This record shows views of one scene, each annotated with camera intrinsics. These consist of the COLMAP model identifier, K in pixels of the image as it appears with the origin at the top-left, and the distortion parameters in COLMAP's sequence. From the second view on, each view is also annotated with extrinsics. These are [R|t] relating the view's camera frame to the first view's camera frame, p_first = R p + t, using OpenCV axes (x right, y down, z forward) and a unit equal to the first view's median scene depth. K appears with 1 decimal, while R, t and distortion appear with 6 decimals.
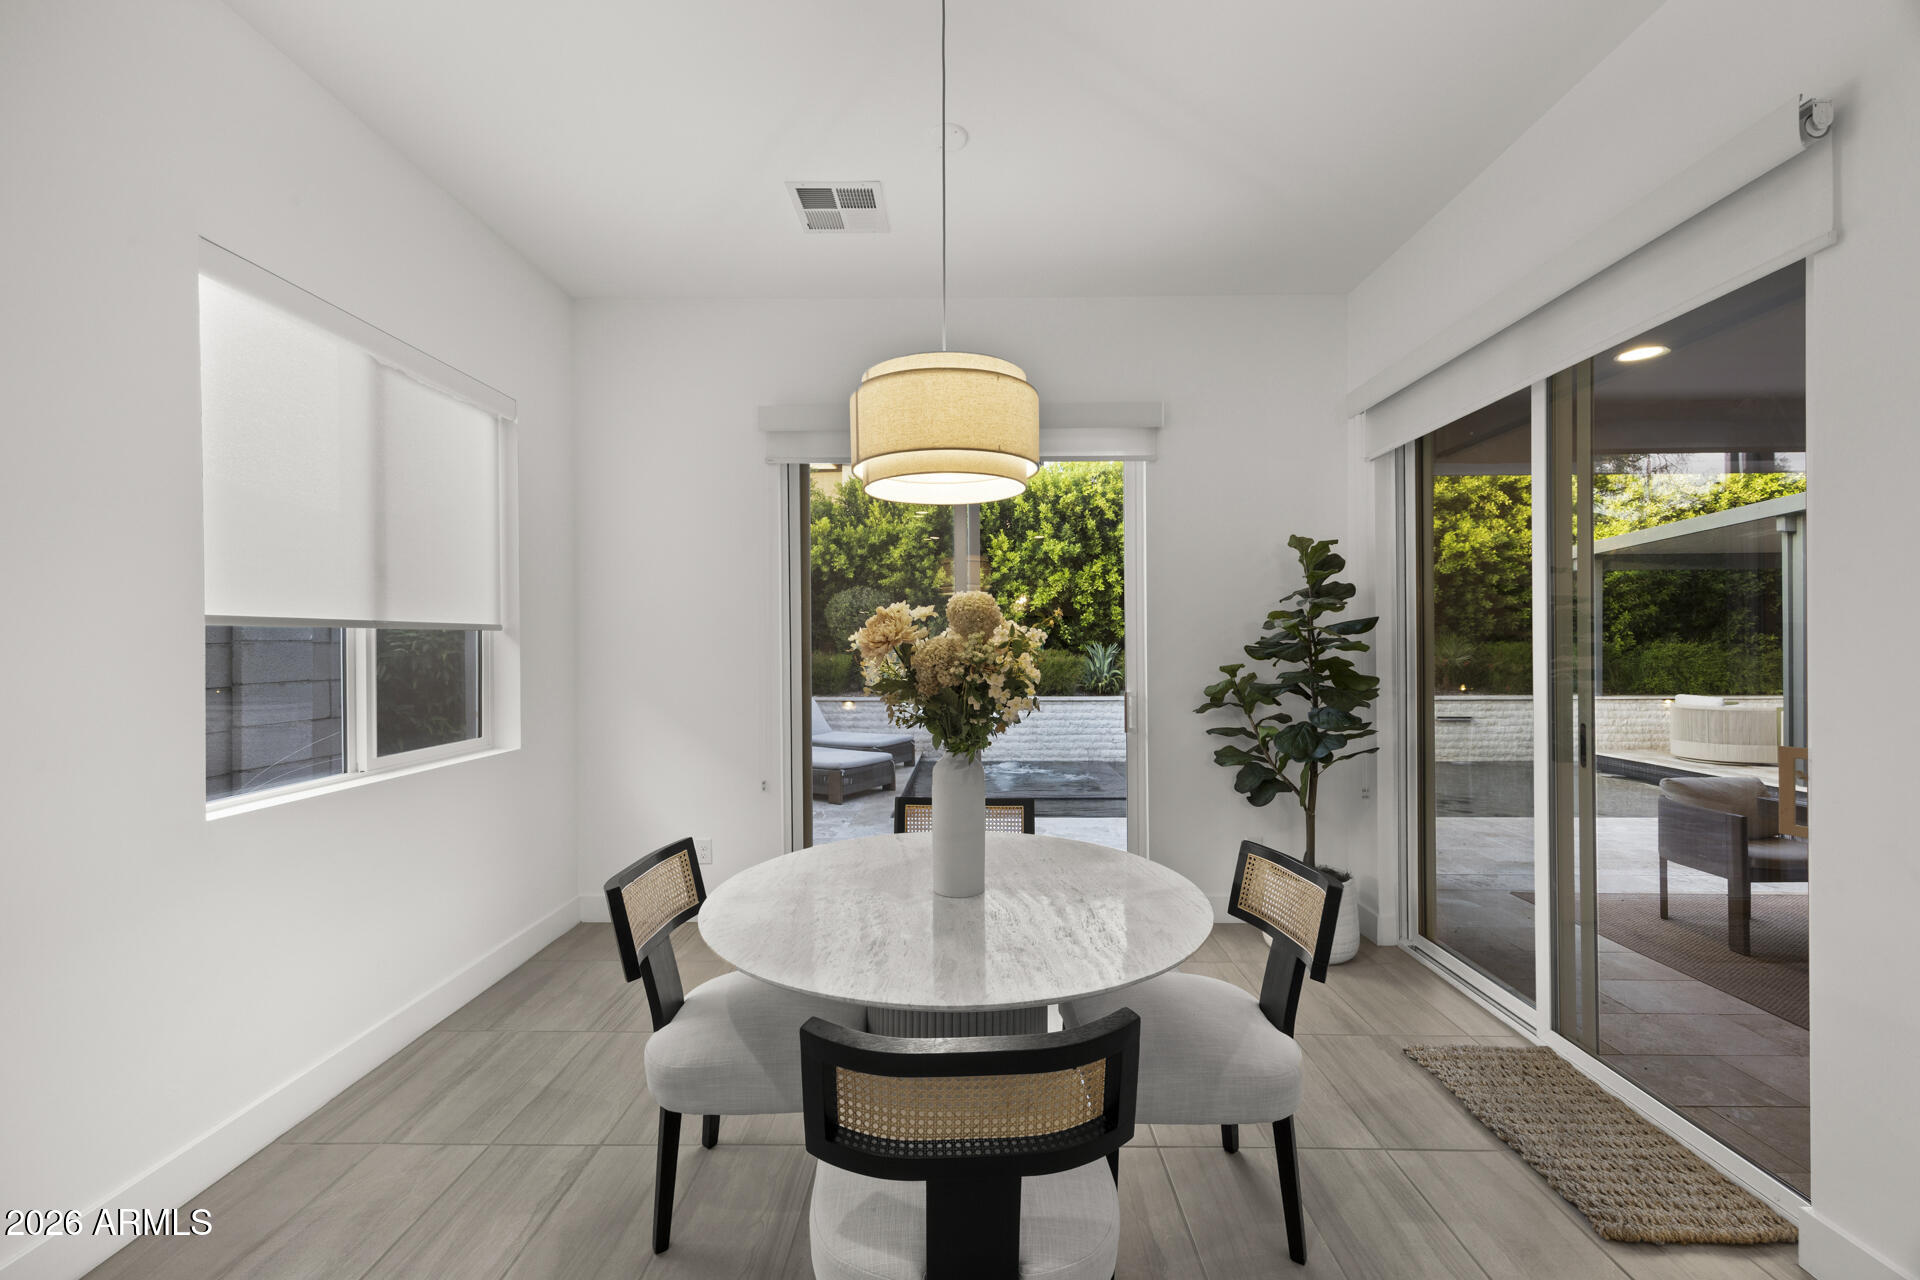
lens RADIAL K [[761.2, 0, 927.4], [0, 761.2, 644.7], [0, 0, 1]] dist [0.000894, 0.000054]
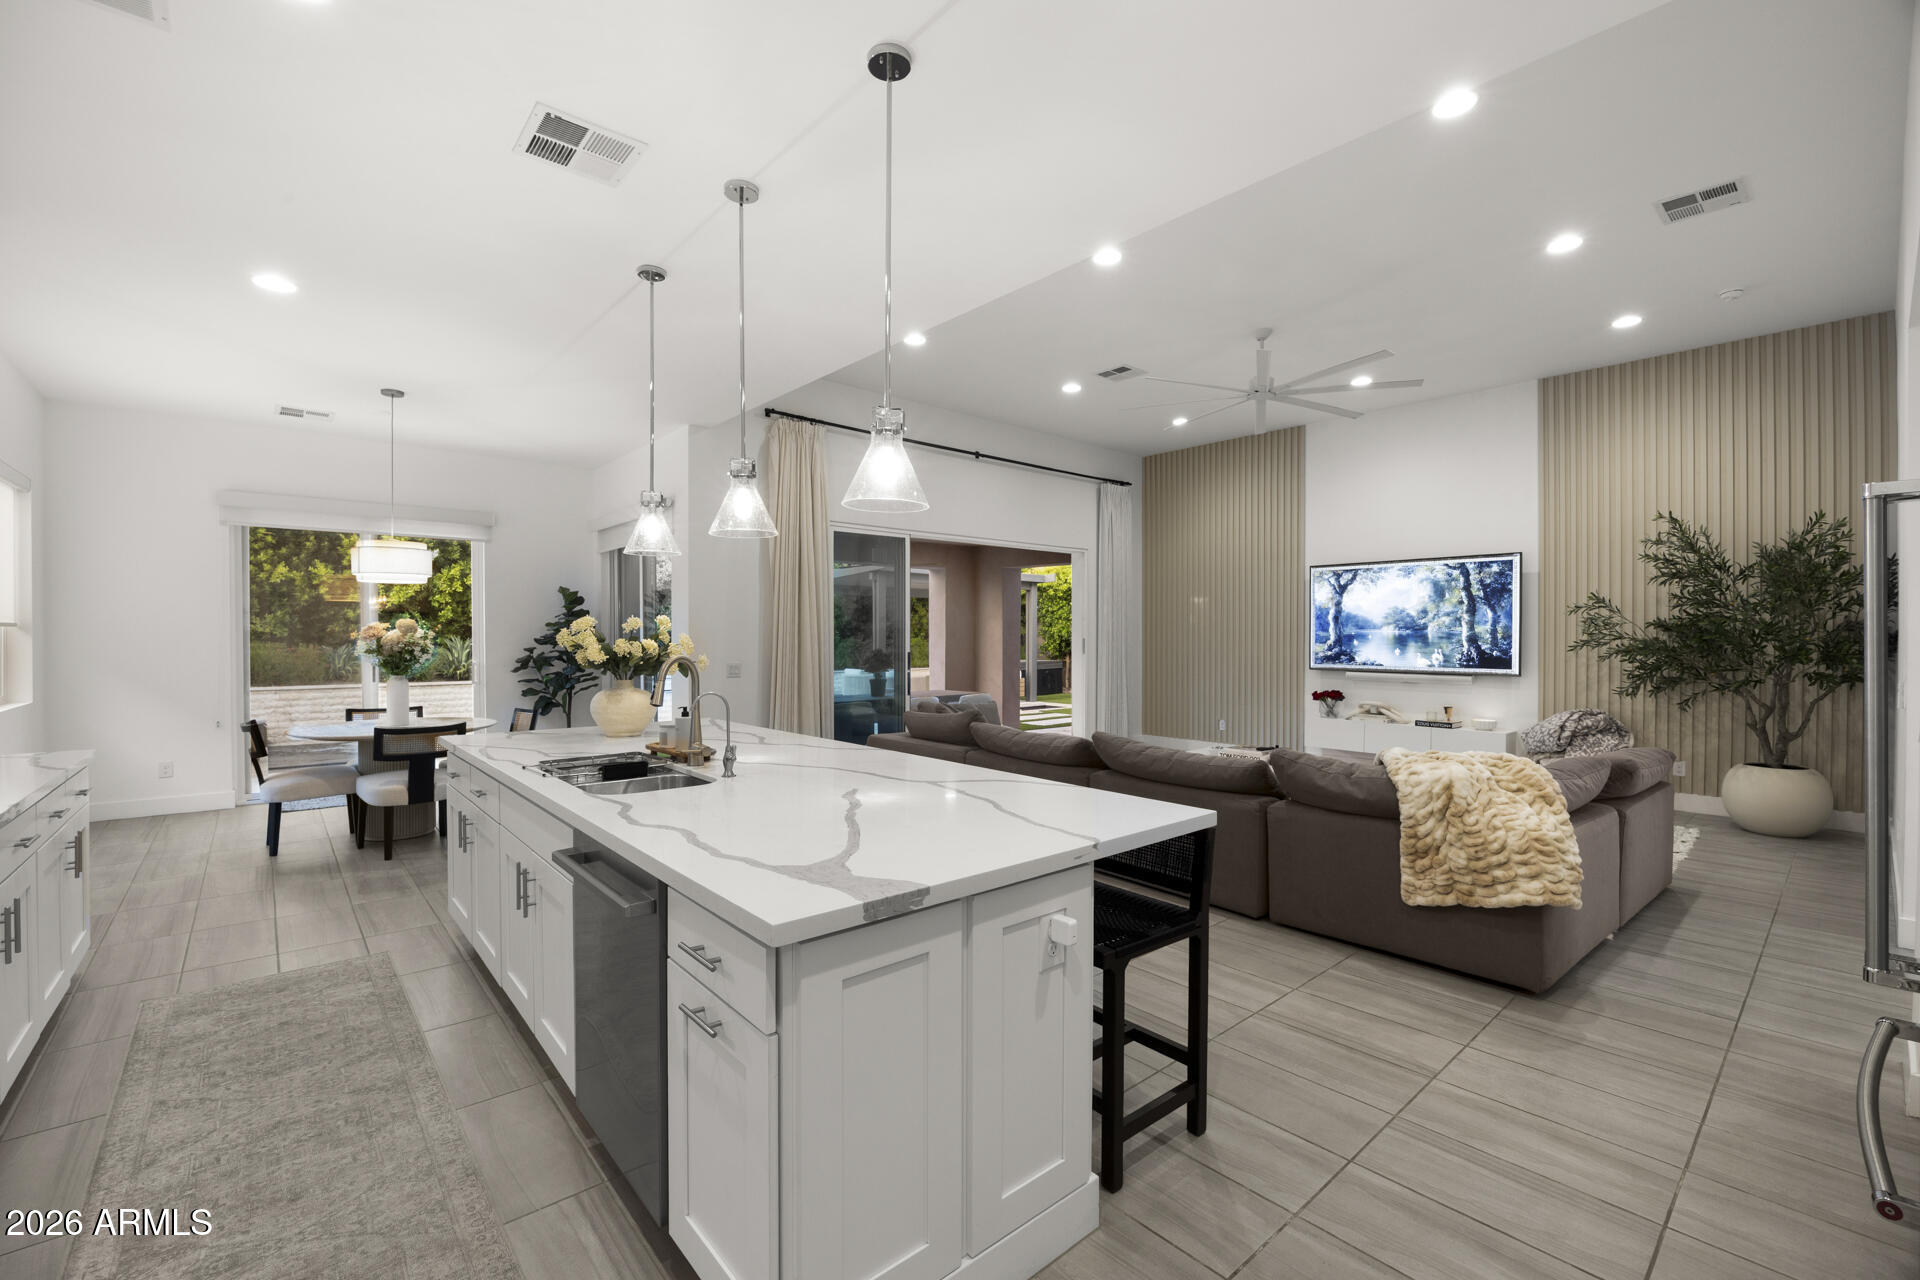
lens RADIAL K [[817.7, 0, 953.8], [0, 817.7, 643.0], [0, 0, 1]] dist [-0.000675, 0.000031]
pose [[0.720039, -0.000479, 0.693933, -0.110408], [-0.002604, 0.999991, 0.003392, 0.001235], [-0.693928, -0.004249, 0.720031, -0.494601]]
